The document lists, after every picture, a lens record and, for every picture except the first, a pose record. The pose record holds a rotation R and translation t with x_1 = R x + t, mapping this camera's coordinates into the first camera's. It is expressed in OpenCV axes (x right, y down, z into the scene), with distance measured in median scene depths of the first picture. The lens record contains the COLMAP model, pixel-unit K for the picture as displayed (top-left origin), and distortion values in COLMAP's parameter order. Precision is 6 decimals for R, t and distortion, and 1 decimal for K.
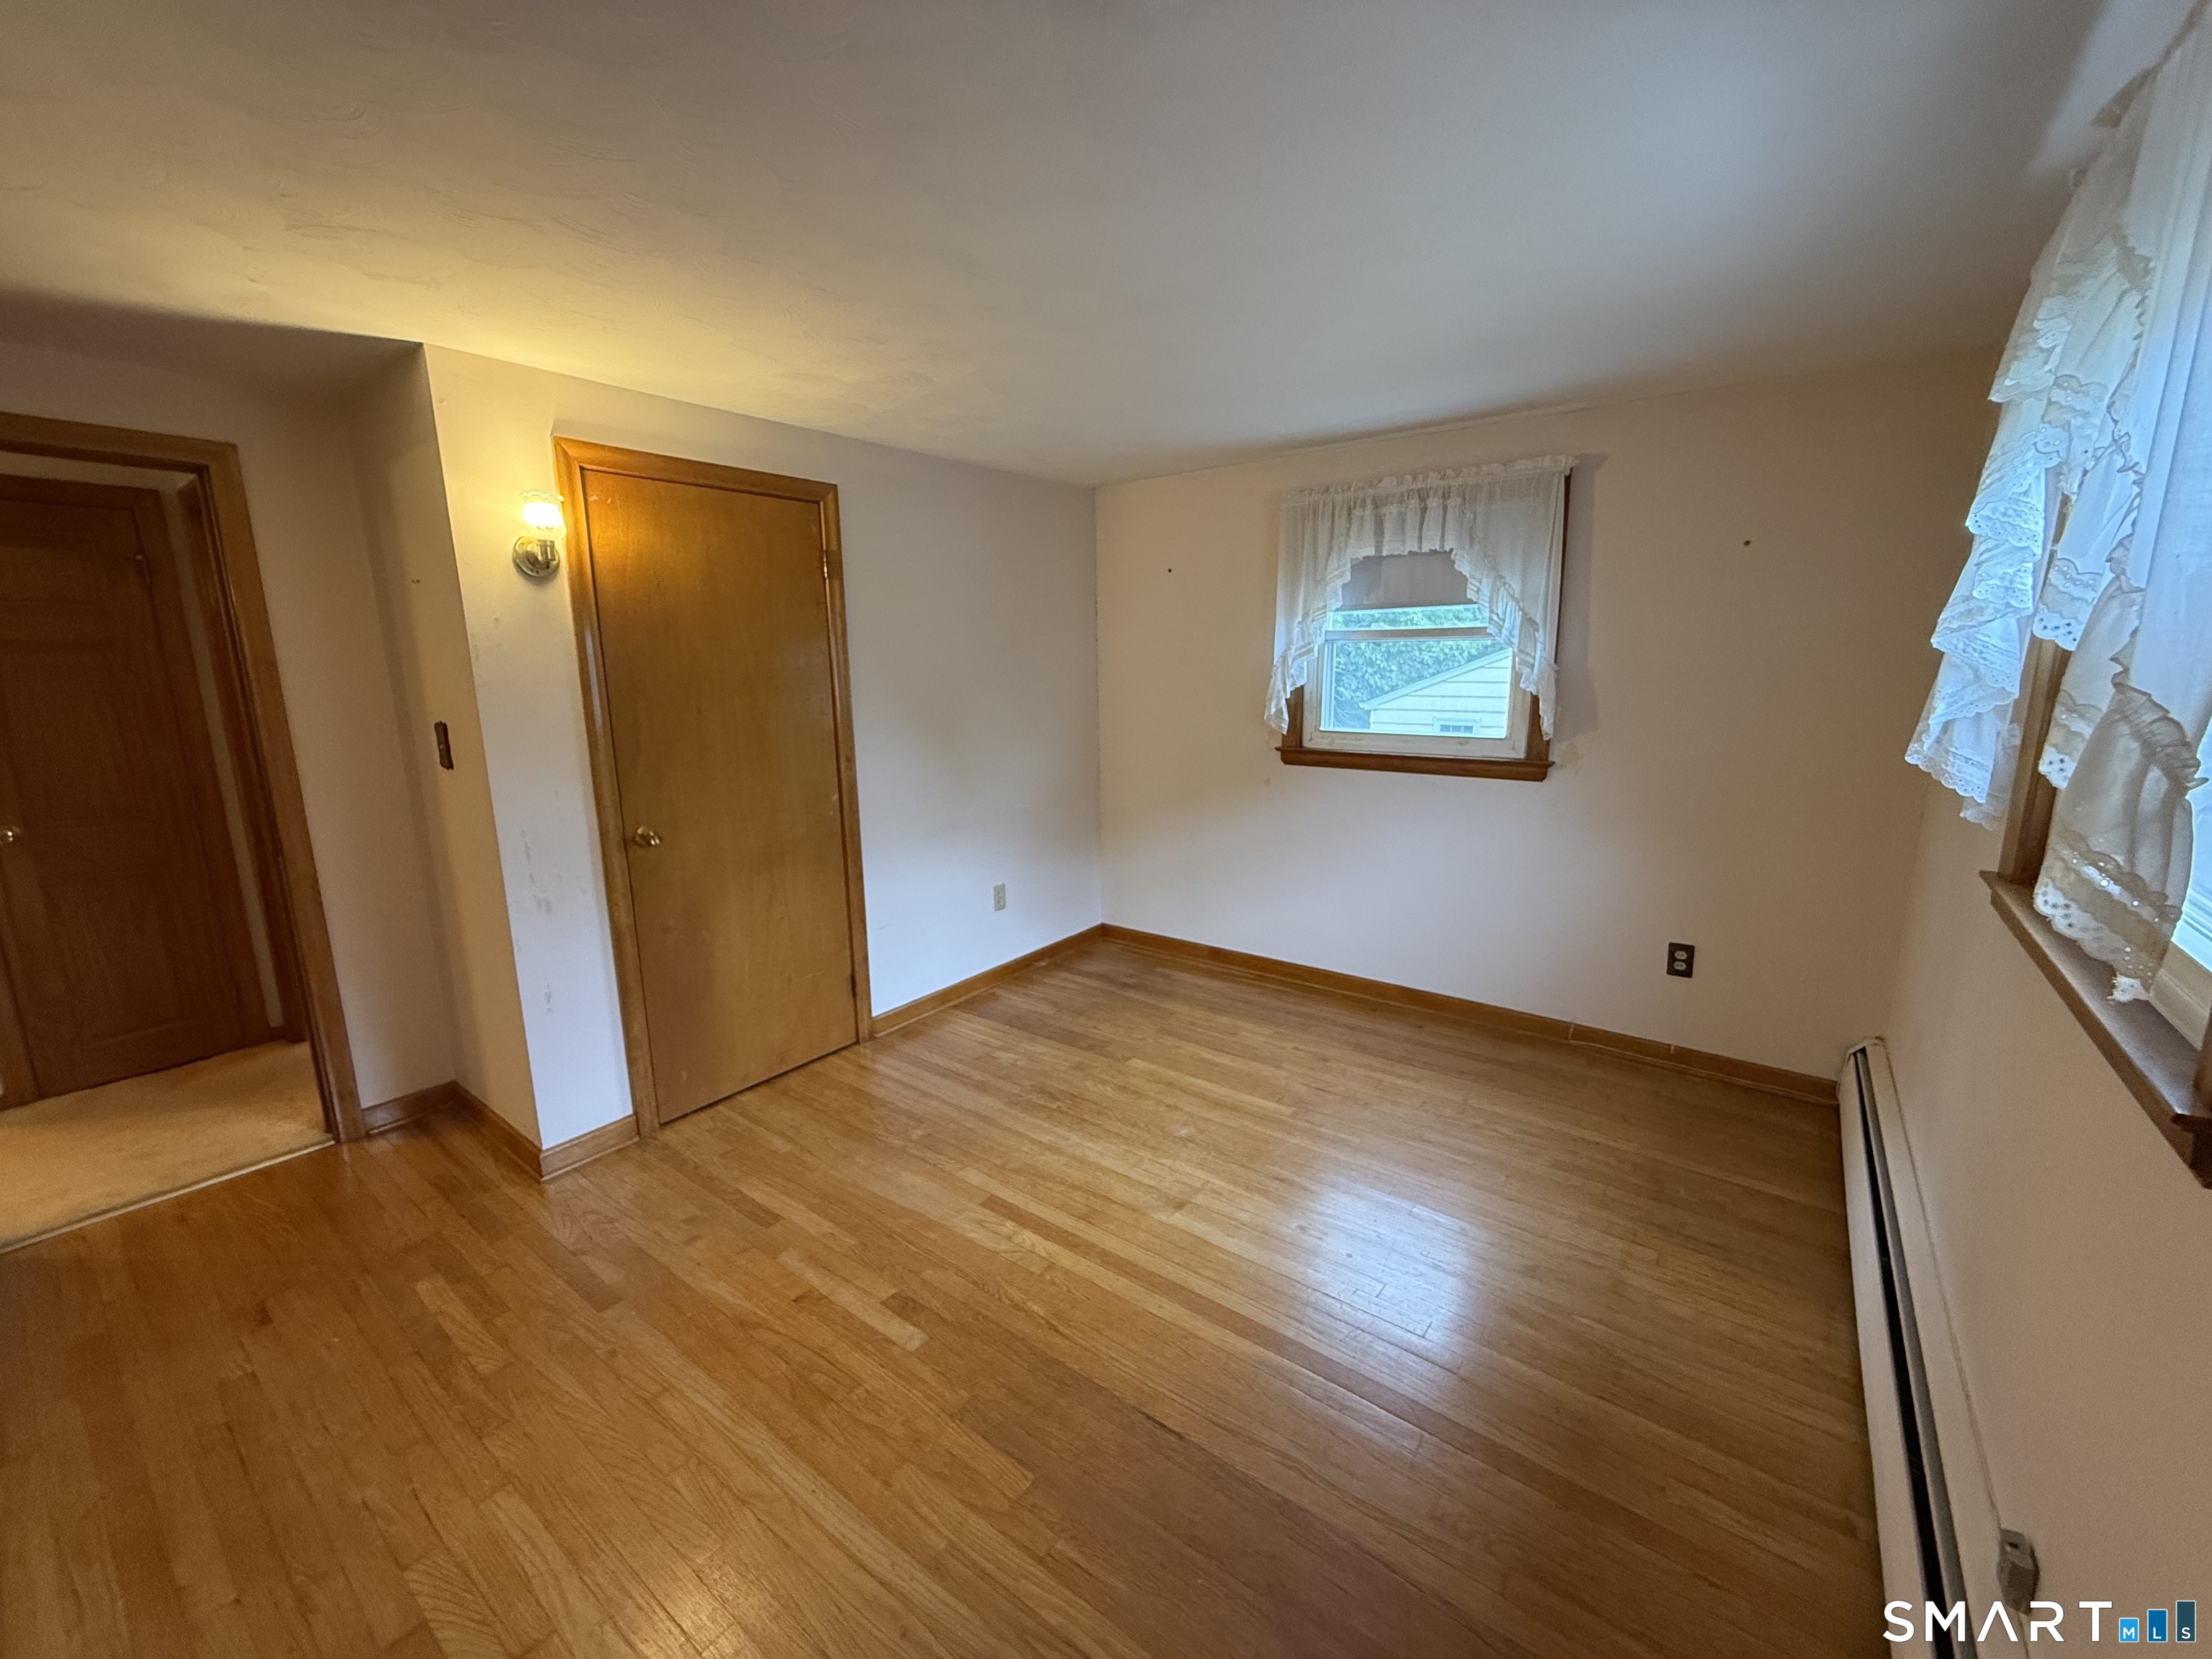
lens RADIAL K [[884.9, 0, 1100.1], [0, 884.9, 827.6], [0, 0, 1]] dist [0.000466, -0.000066]
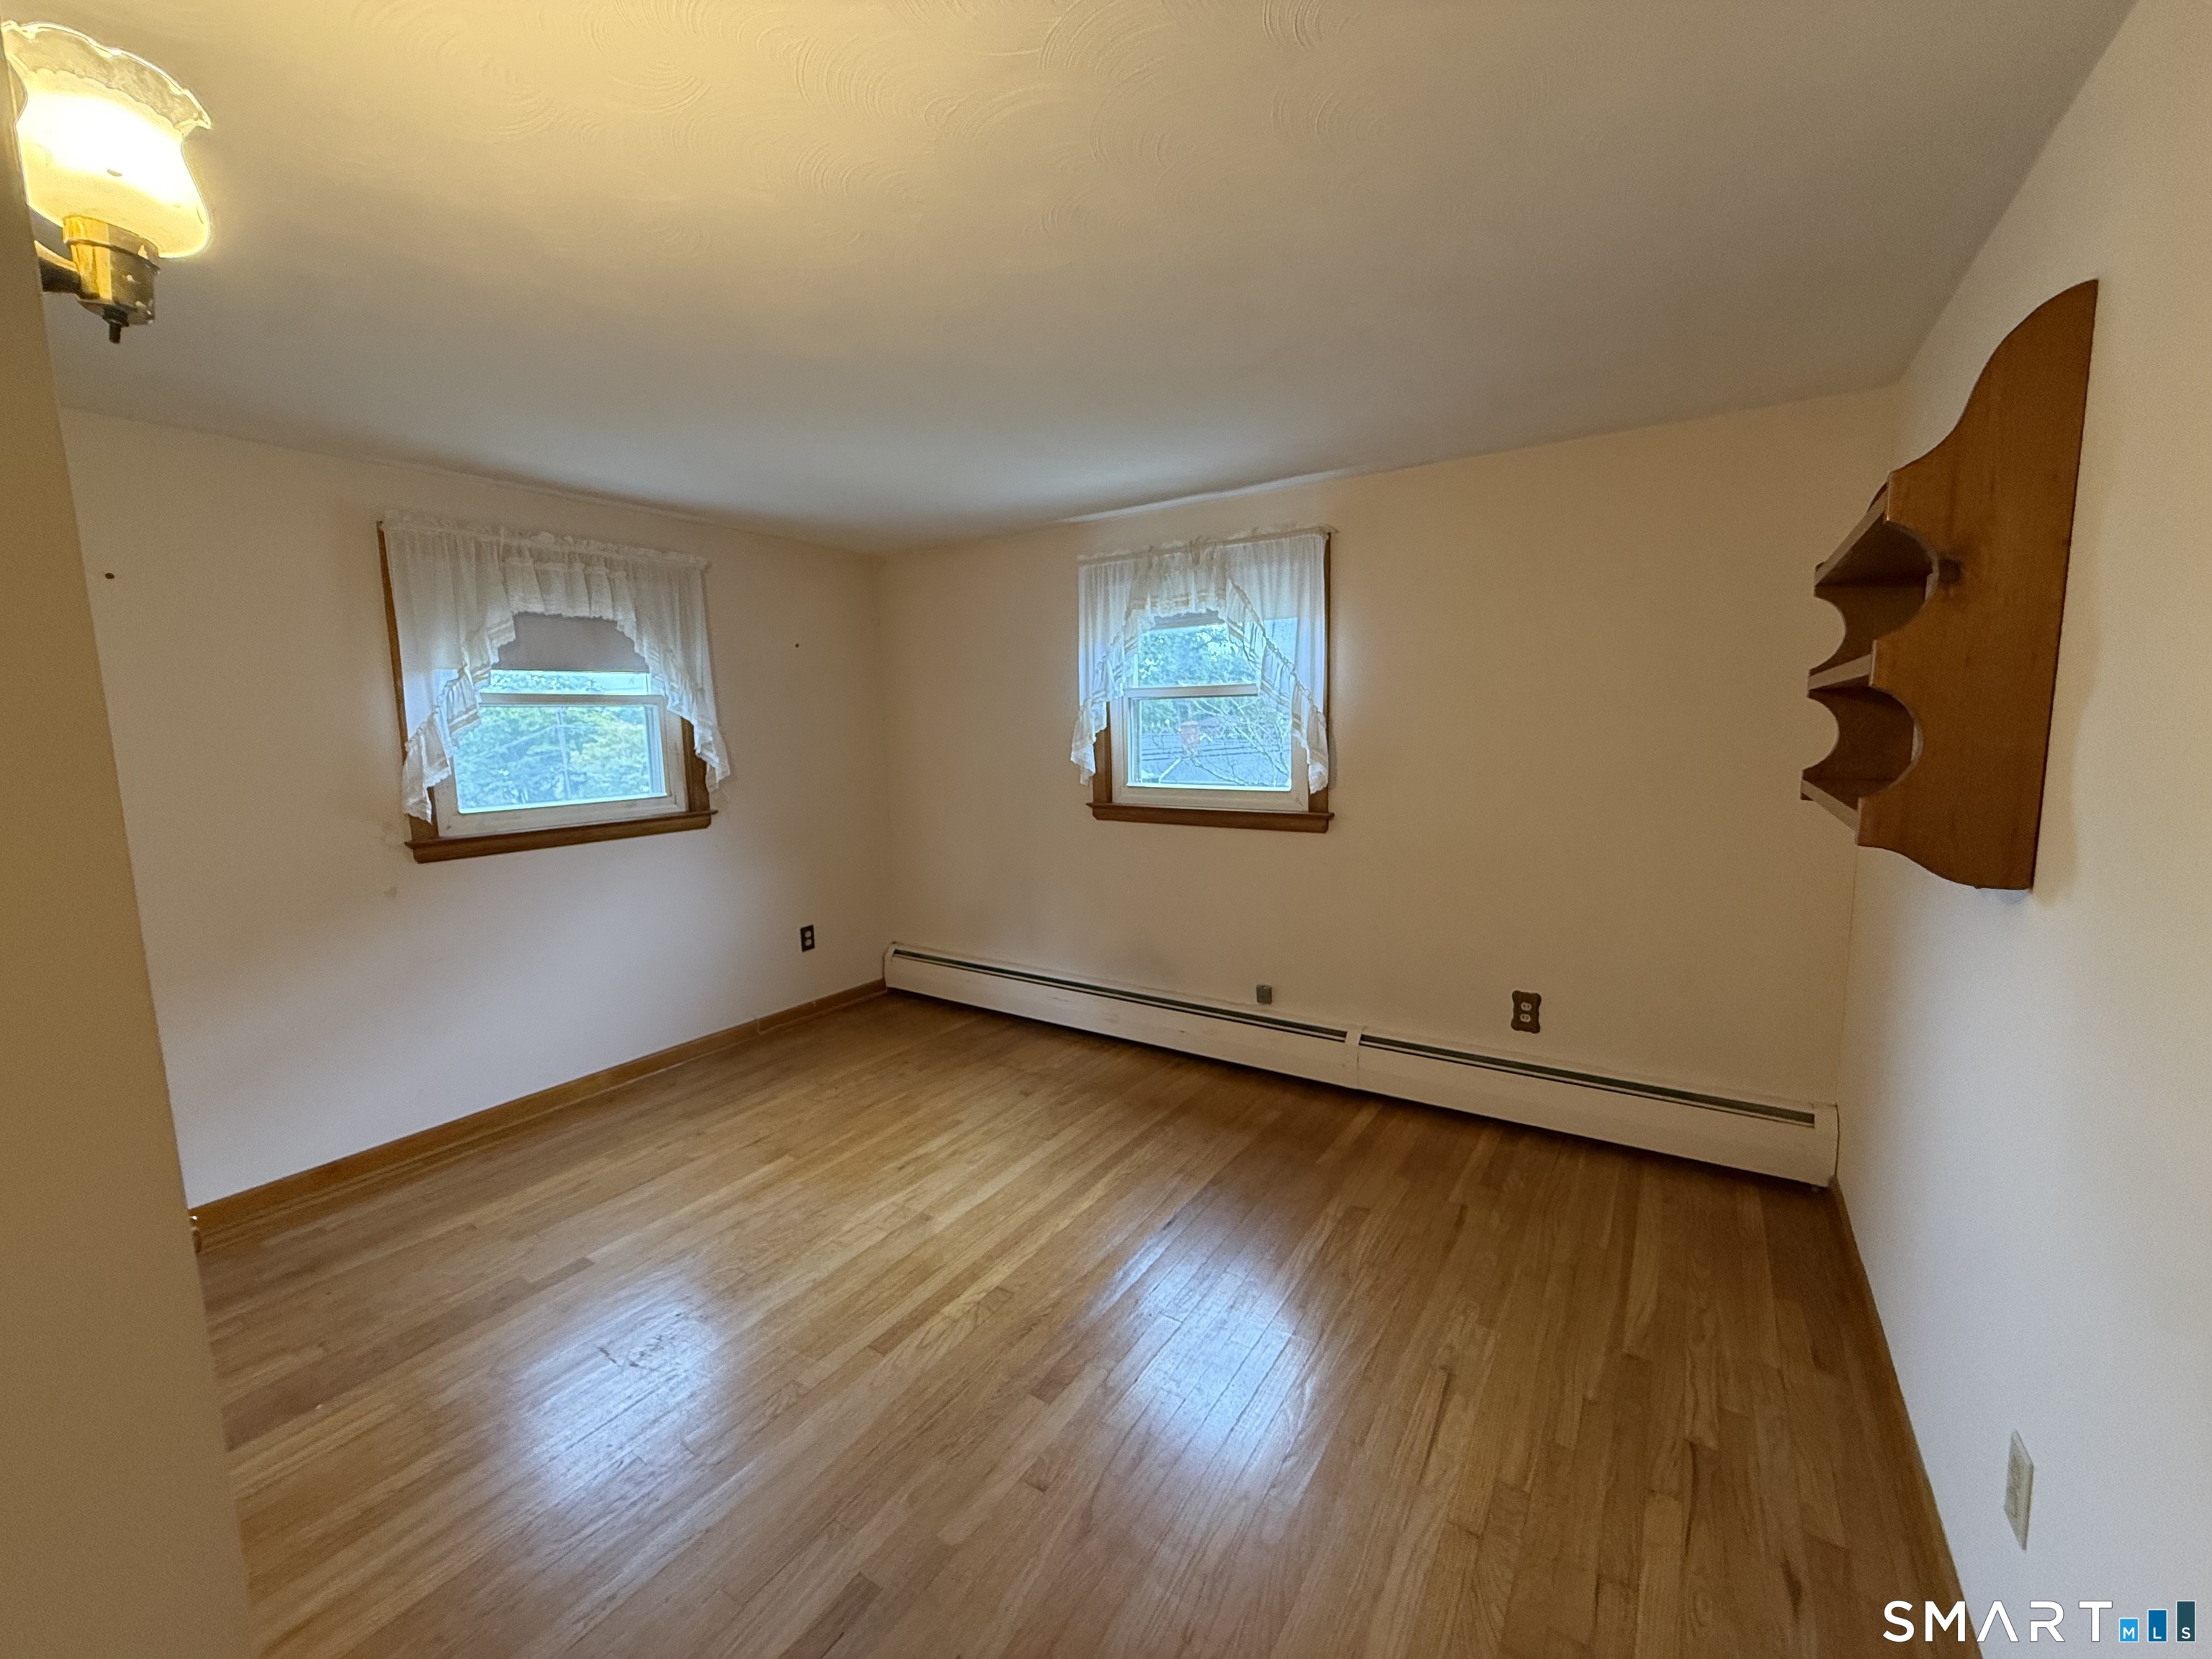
lens RADIAL K [[880.9, 0, 1098.4], [0, 880.9, 828.0], [0, 0, 1]] dist [-0.001101, -0.000016]
pose [[-0.065337, -0.108747, 0.991920, -0.712285], [0.211756, 0.969893, 0.120280, -0.085807], [-0.975136, 0.217903, -0.040343, 0.568201]]
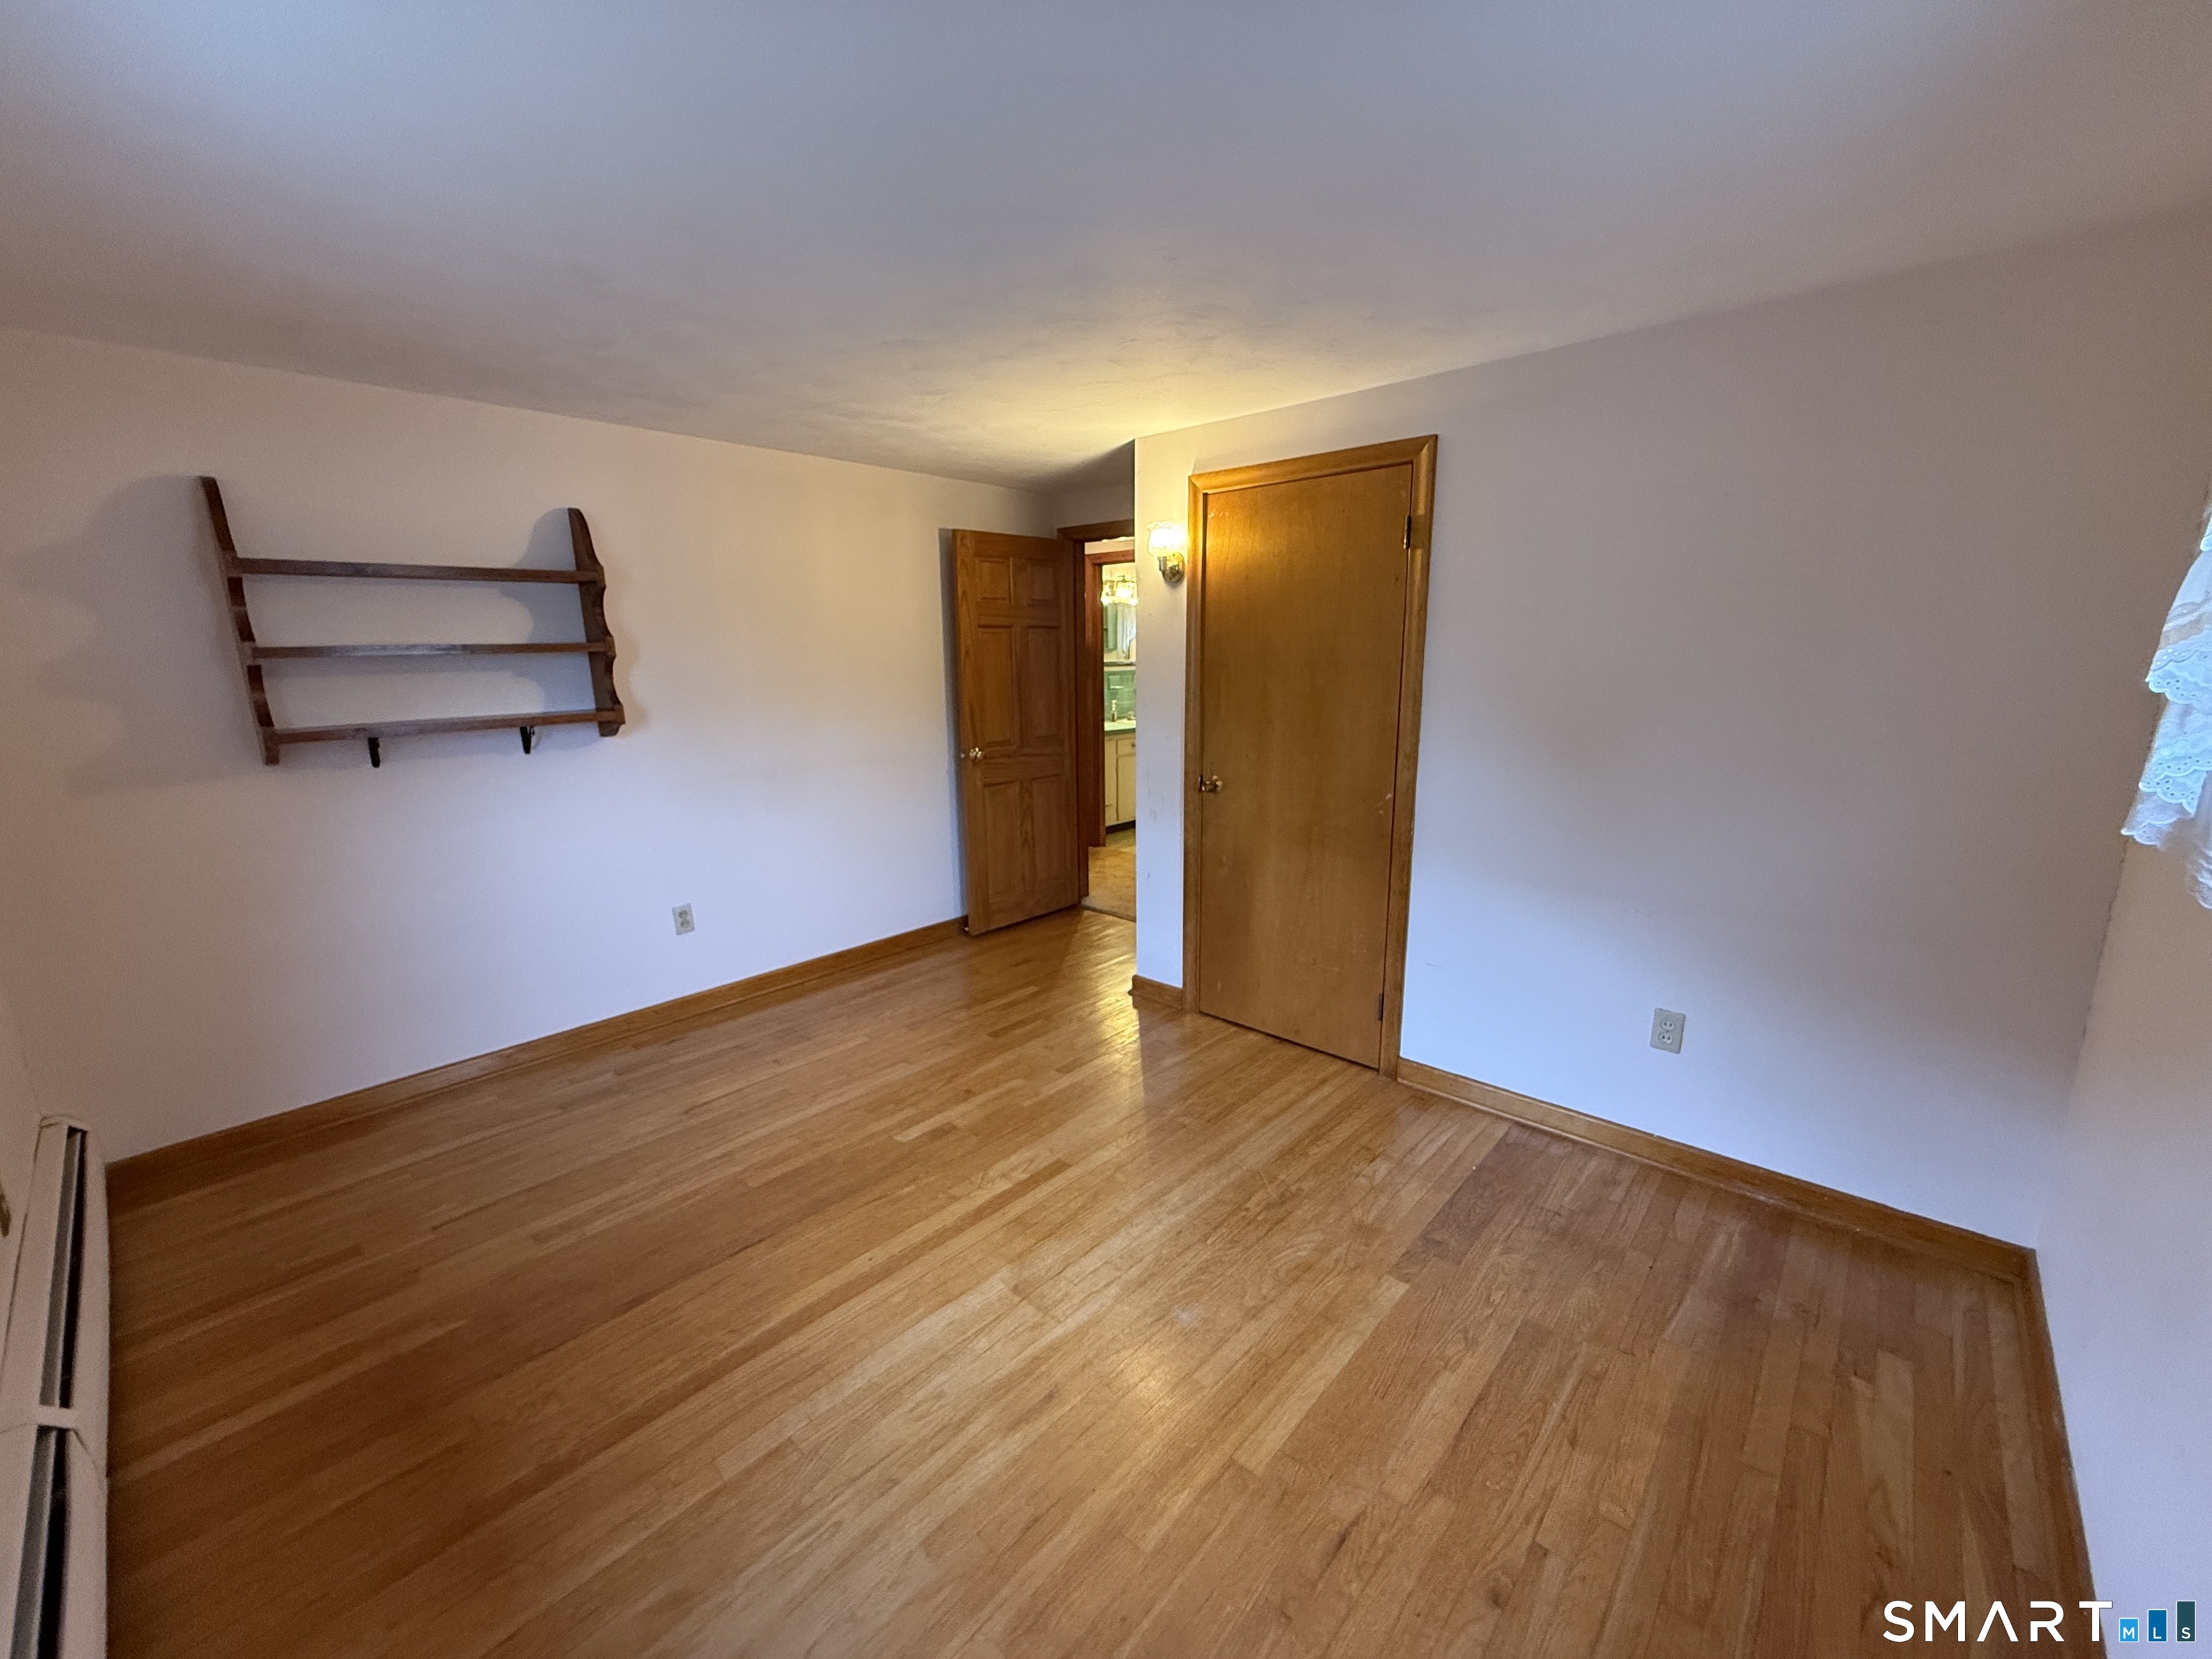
lens RADIAL K [[880.9, 0, 1098.4], [0, 880.9, 828.0], [0, 0, 1]] dist [-0.001101, -0.000016]
pose [[-0.085978, 0.215222, -0.972773, 0.628169], [-0.180301, 0.956906, 0.227647, -0.160887], [0.979847, 0.194964, -0.043468, 0.790188]]
